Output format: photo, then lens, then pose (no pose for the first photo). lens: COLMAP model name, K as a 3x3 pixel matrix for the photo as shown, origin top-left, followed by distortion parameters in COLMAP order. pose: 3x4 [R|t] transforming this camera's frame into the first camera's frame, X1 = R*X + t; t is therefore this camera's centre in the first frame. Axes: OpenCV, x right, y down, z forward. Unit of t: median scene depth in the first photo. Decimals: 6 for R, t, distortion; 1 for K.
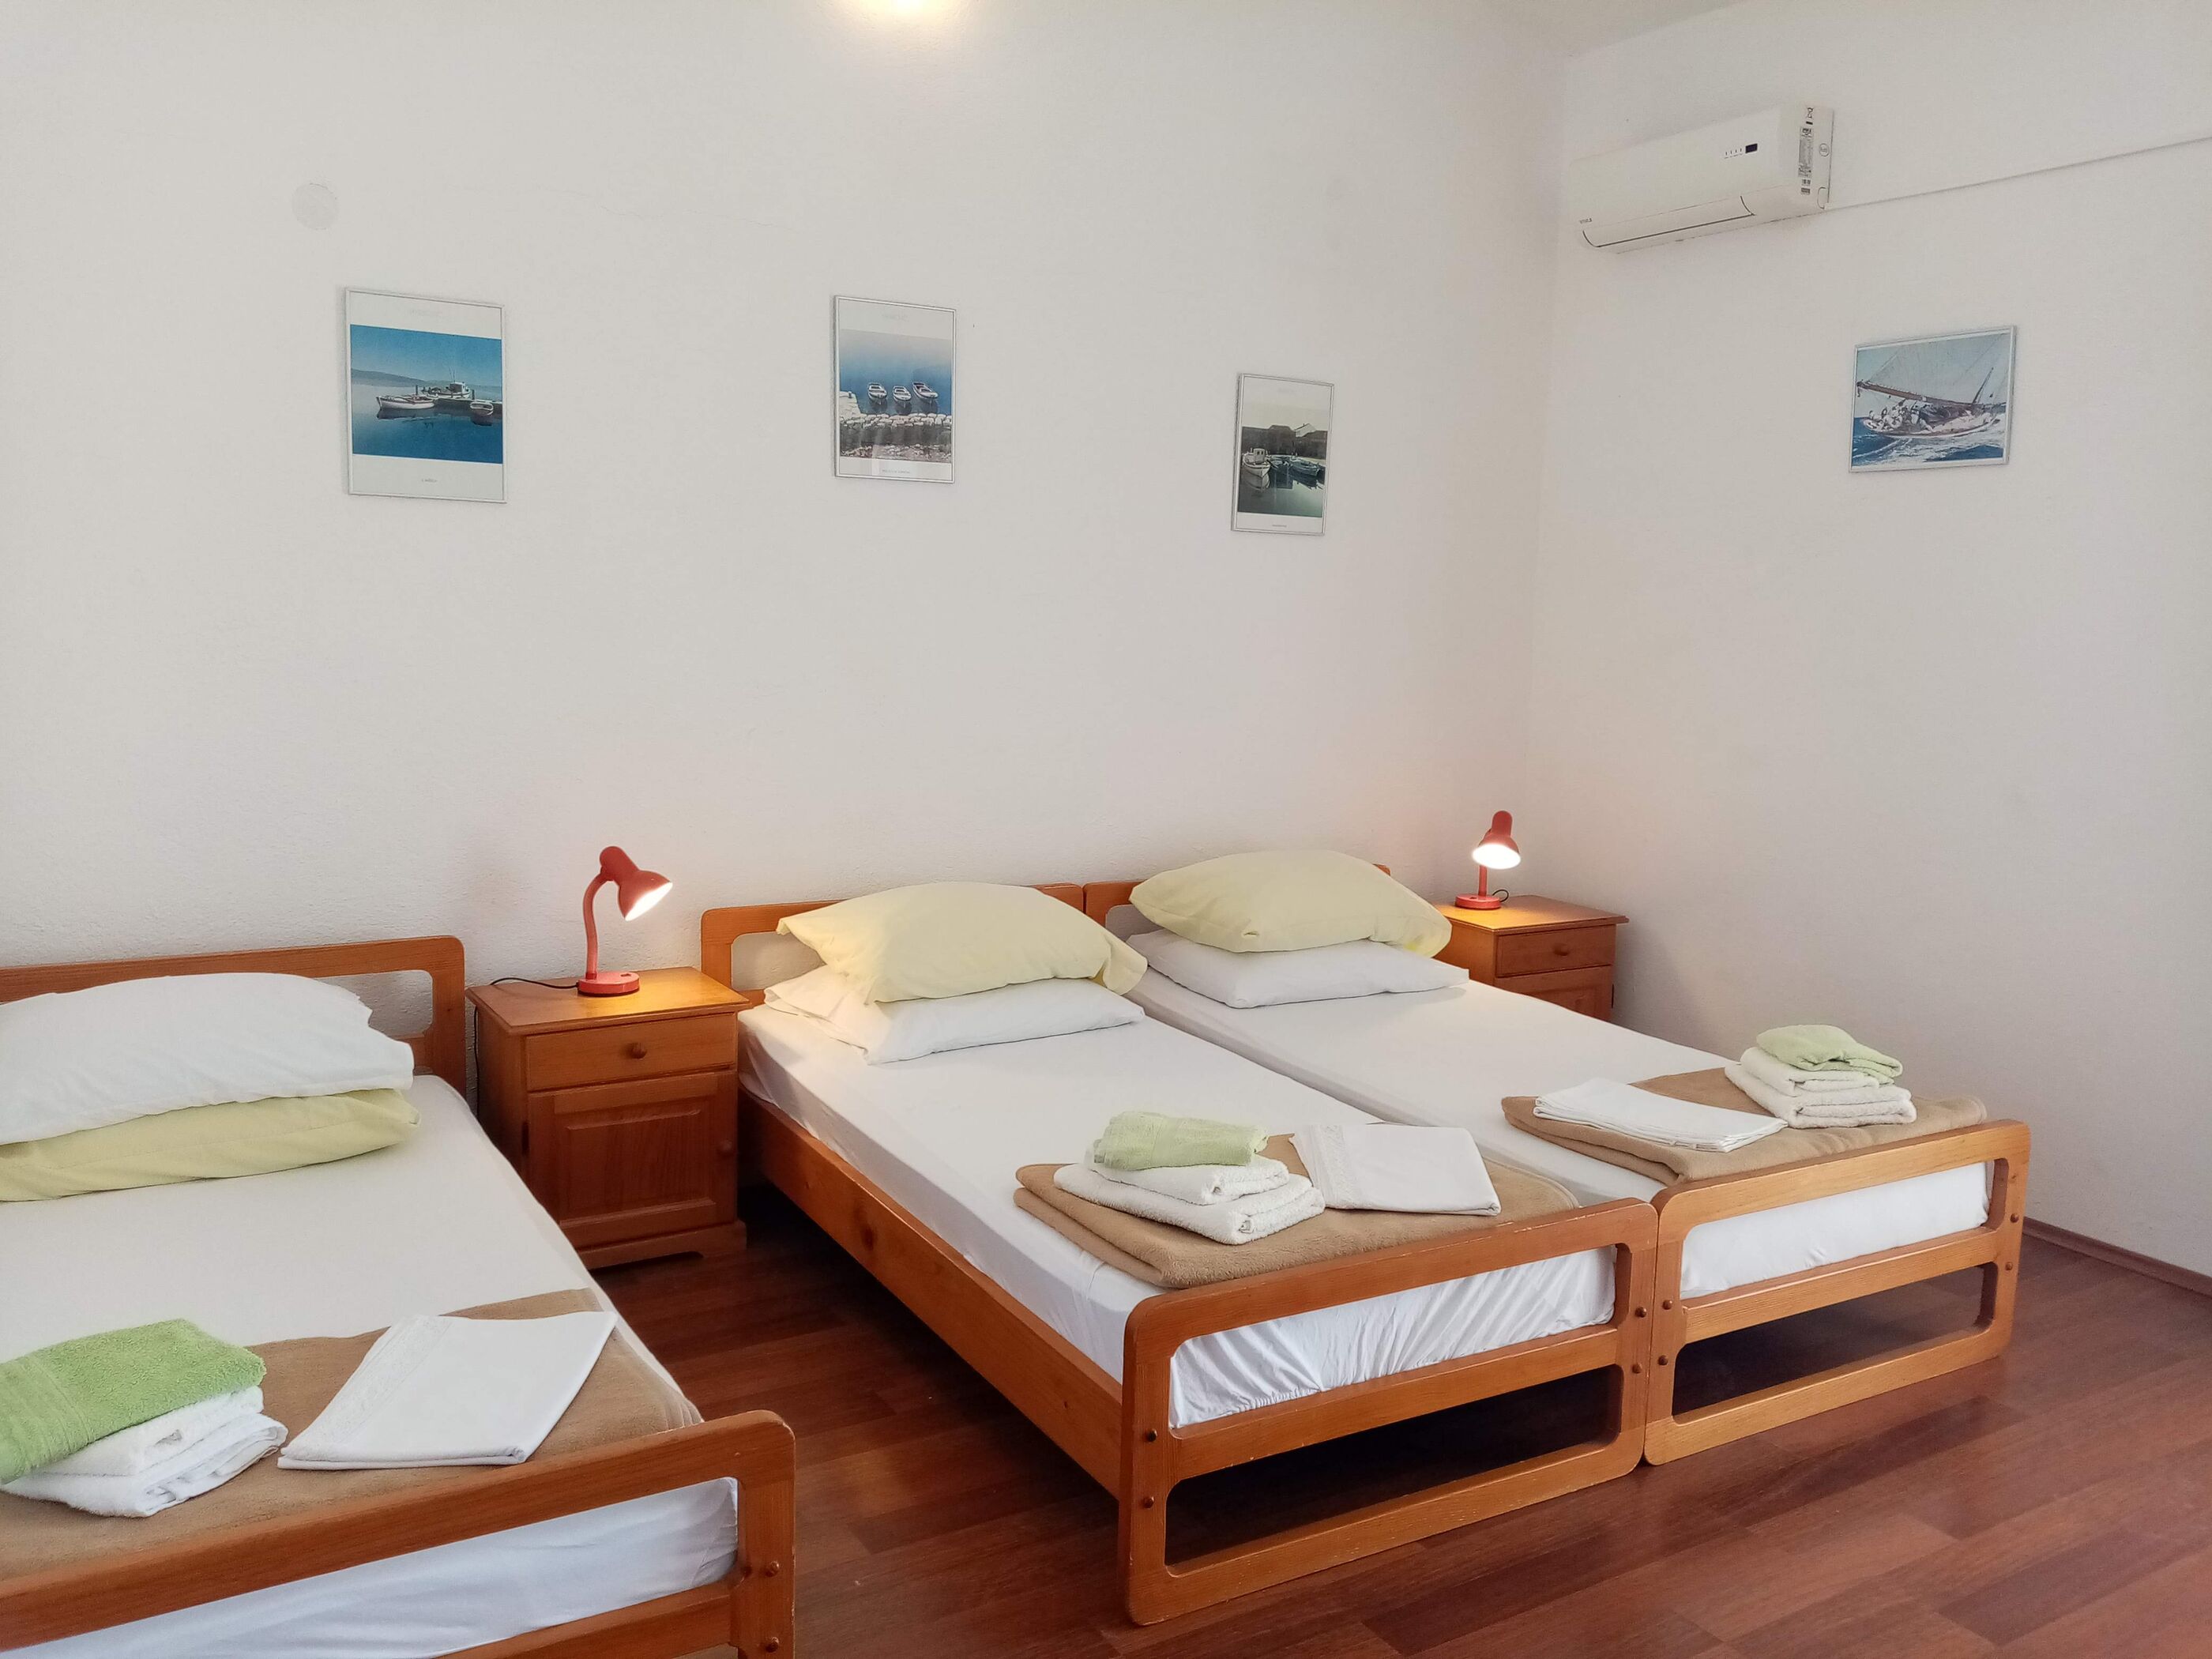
lens RADIAL K [[1733.2, 0, 1106.0], [0, 1733.2, 829.5], [0, 0, 1]] dist [0.057901, -0.098680]
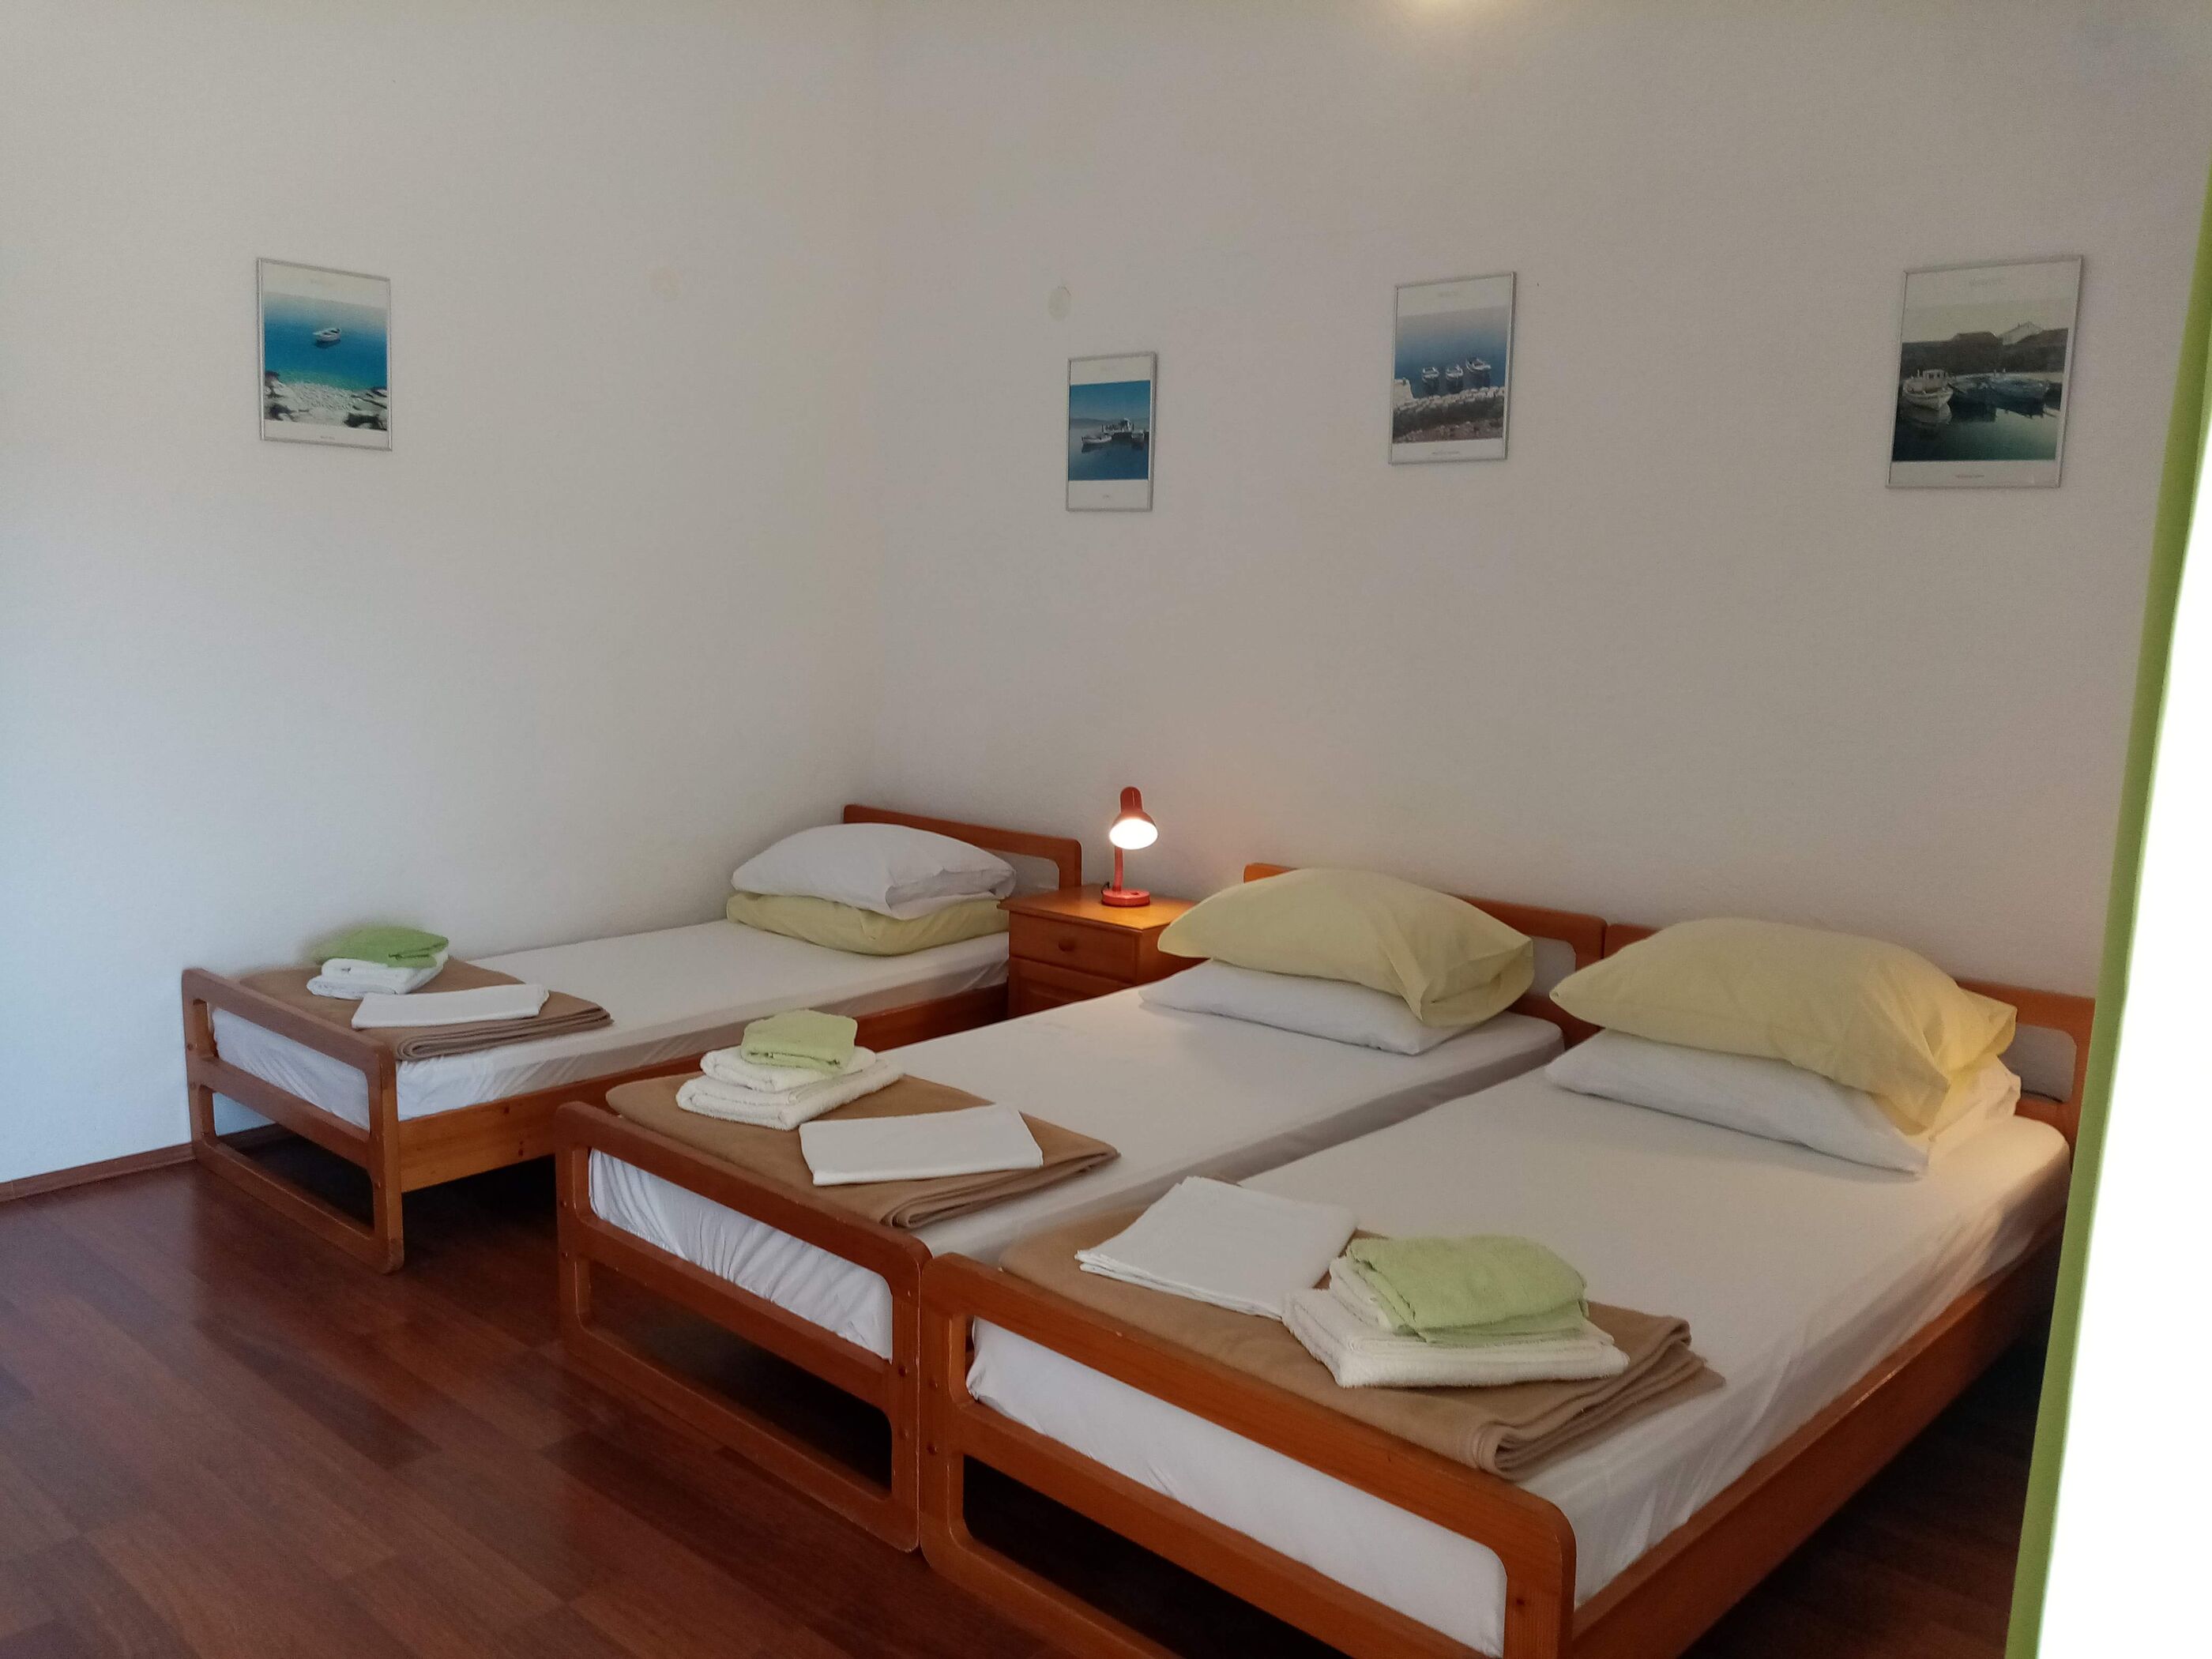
lens RADIAL K [[1710.1, 0, 1106.0], [0, 1710.1, 829.5], [0, 0, 1]] dist [0.045806, -0.099784]
pose [[0.296396, 0.107965, -0.948943, 0.774708], [-0.158035, 0.985437, 0.062756, -0.029930], [0.941899, 0.131366, 0.309142, 0.569147]]
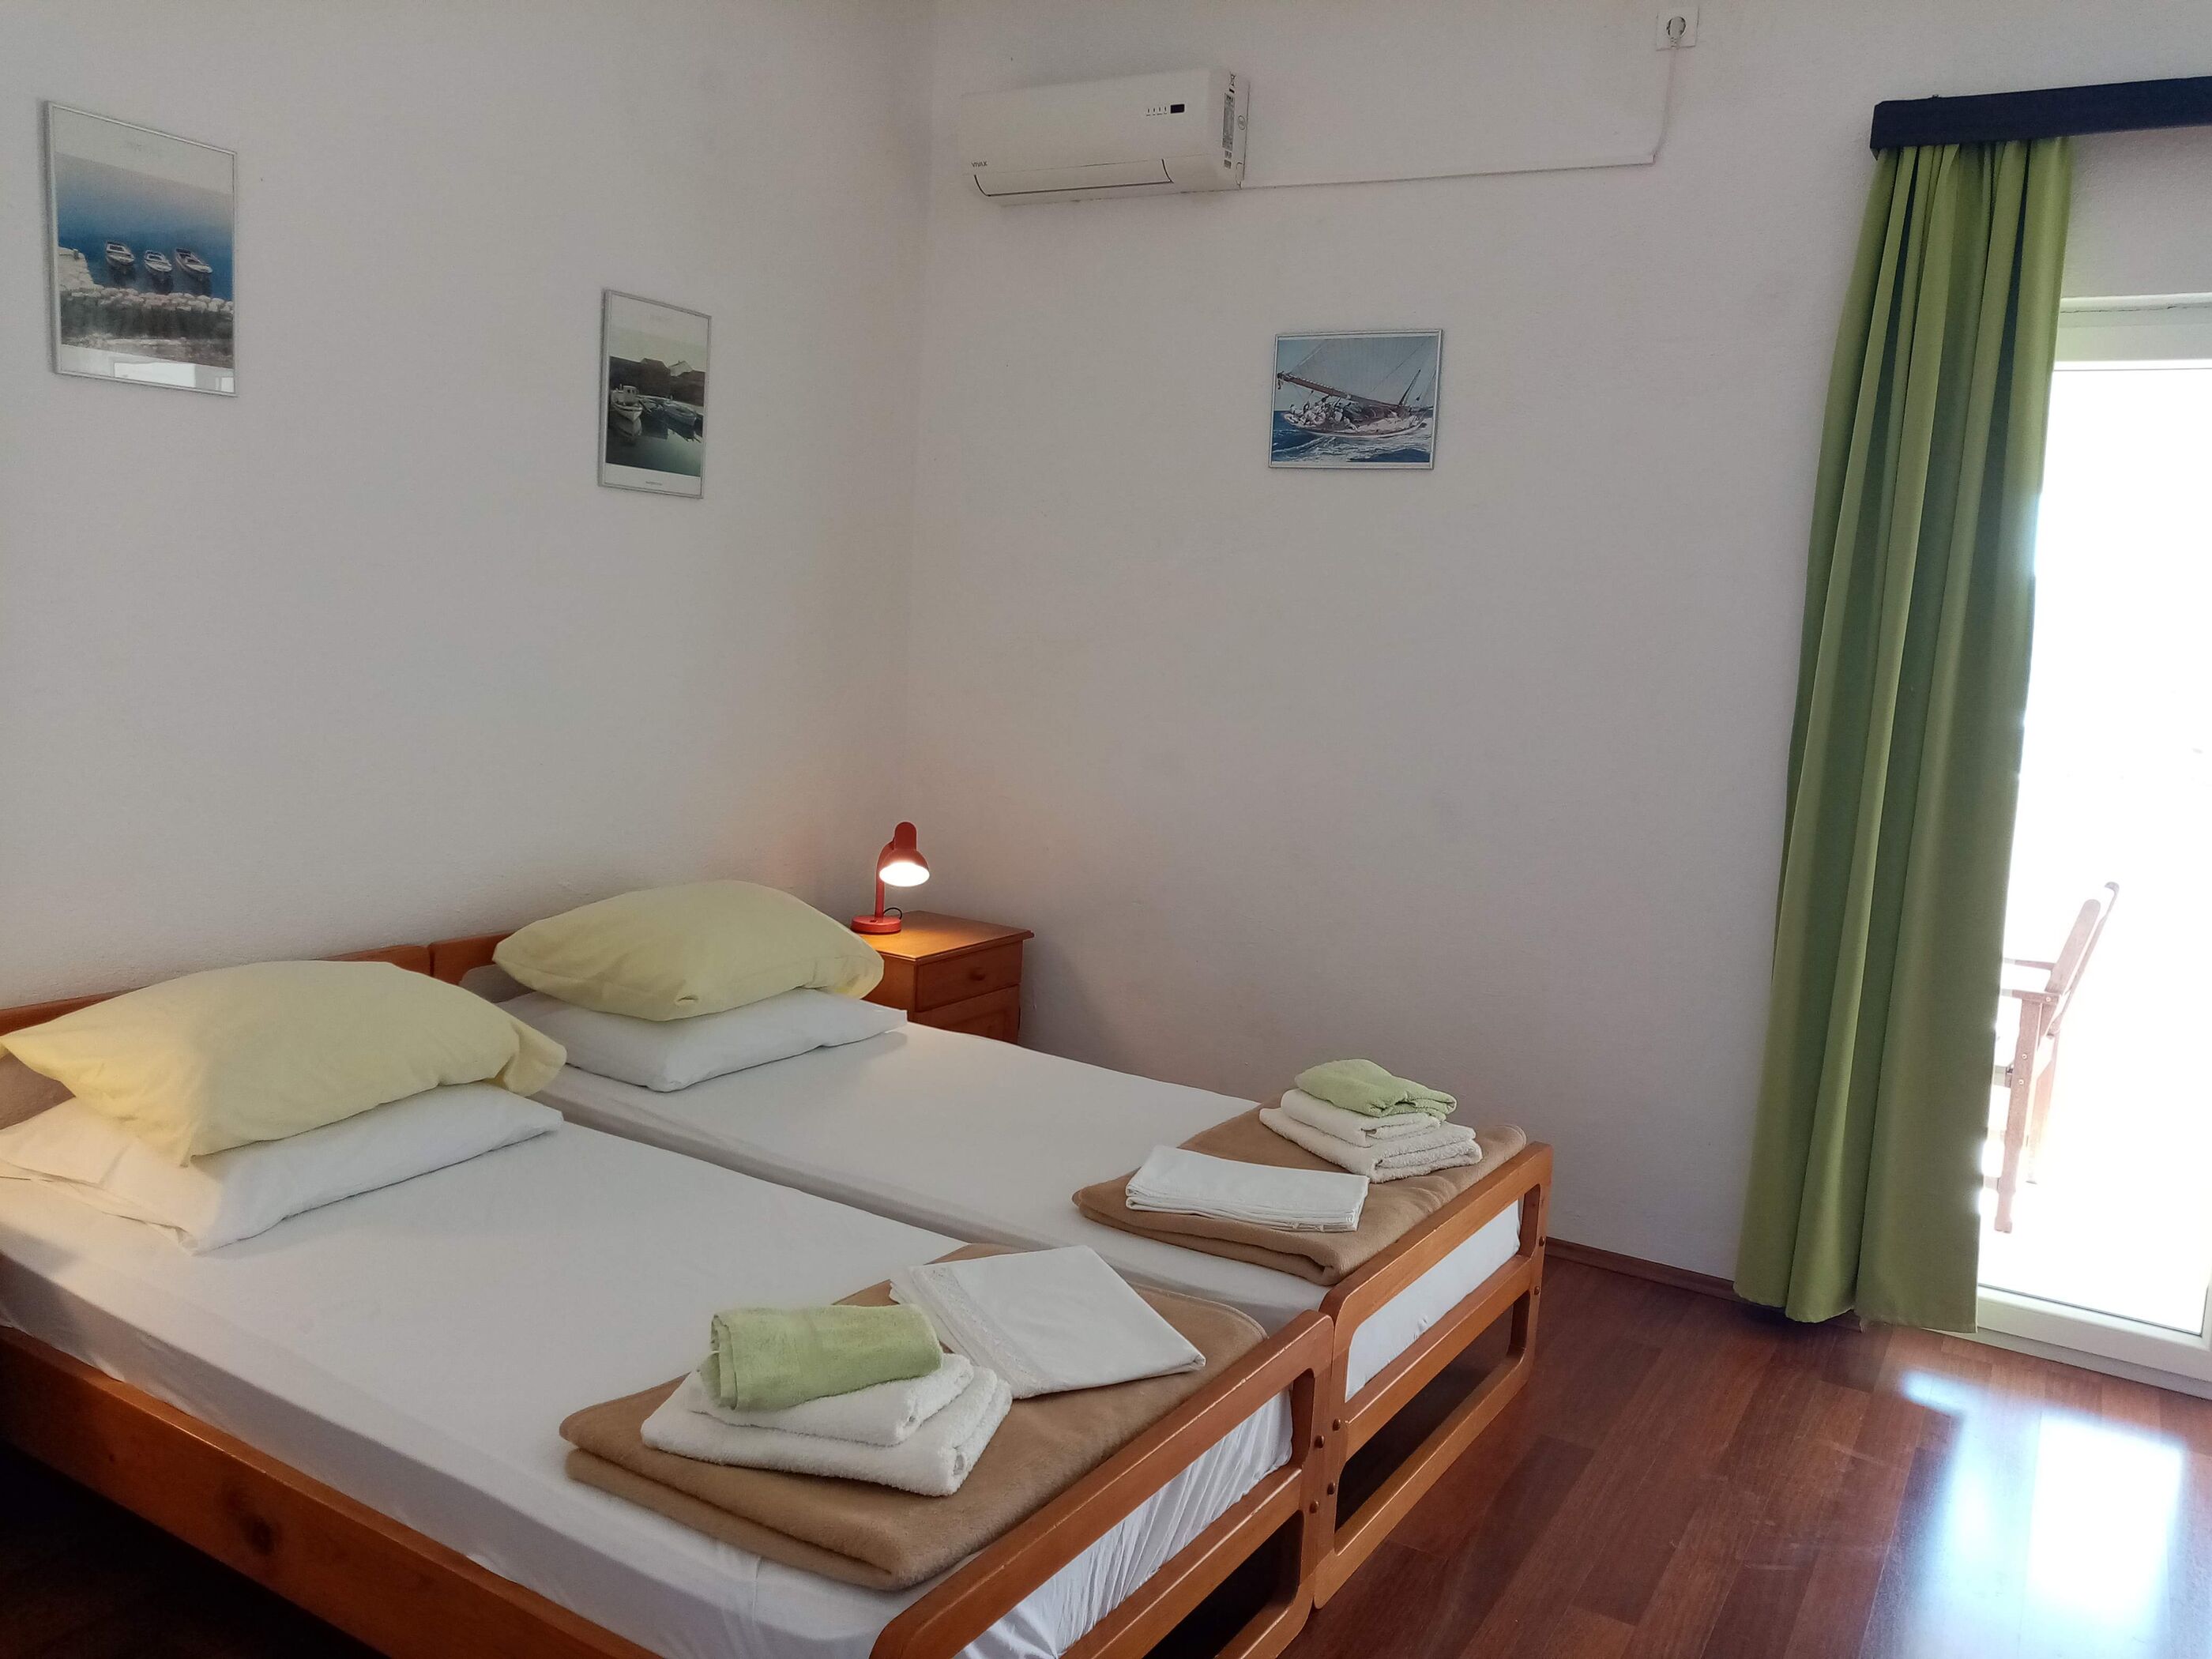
lens RADIAL K [[1733.2, 0, 1106.0], [0, 1733.2, 829.5], [0, 0, 1]] dist [0.057901, -0.098680]
pose [[0.877096, -0.035681, 0.478987, -0.130171], [0.025479, 0.999289, 0.027785, -0.035490], [-0.479638, -0.012166, 0.877382, 0.211996]]
